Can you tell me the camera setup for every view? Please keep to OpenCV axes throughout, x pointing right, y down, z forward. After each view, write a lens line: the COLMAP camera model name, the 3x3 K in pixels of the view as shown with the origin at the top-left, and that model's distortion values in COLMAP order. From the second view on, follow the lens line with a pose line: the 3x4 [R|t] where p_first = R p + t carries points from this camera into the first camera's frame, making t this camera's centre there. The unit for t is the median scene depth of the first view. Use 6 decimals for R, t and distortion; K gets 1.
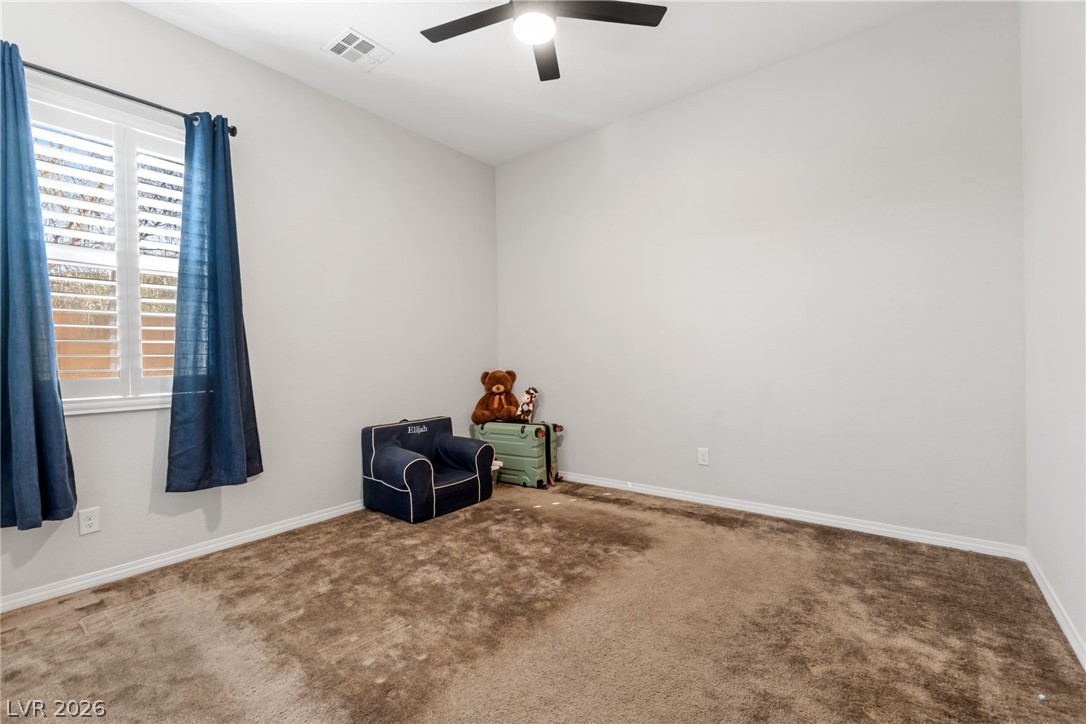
lens RADIAL K [[476.3, 0, 541.6], [0, 476.3, 352.6], [0, 0, 1]] dist [-0.007747, 0.001949]
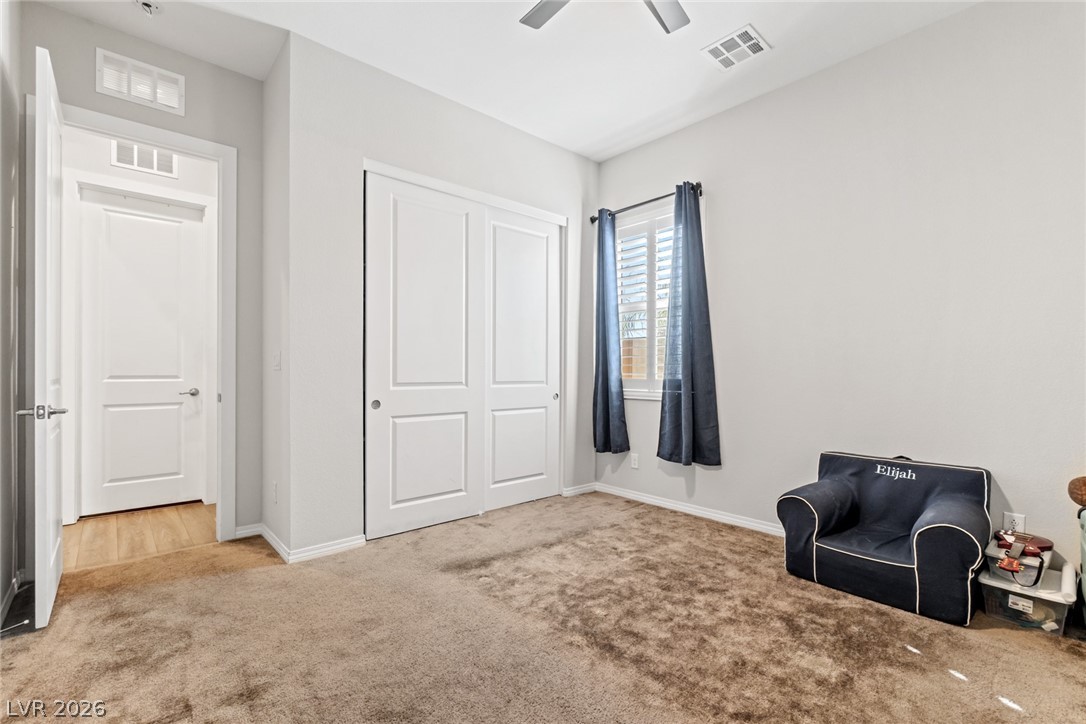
lens RADIAL K [[476.3, 0, 541.5], [0, 476.3, 369.5], [0, 0, 1]] dist [-0.007747, 0.001949]
pose [[-0.187206, 0.010604, -0.982264, 0.703273], [0.007873, 0.999926, 0.009294, 0.003447], [0.982289, -0.005994, -0.187275, 0.869650]]
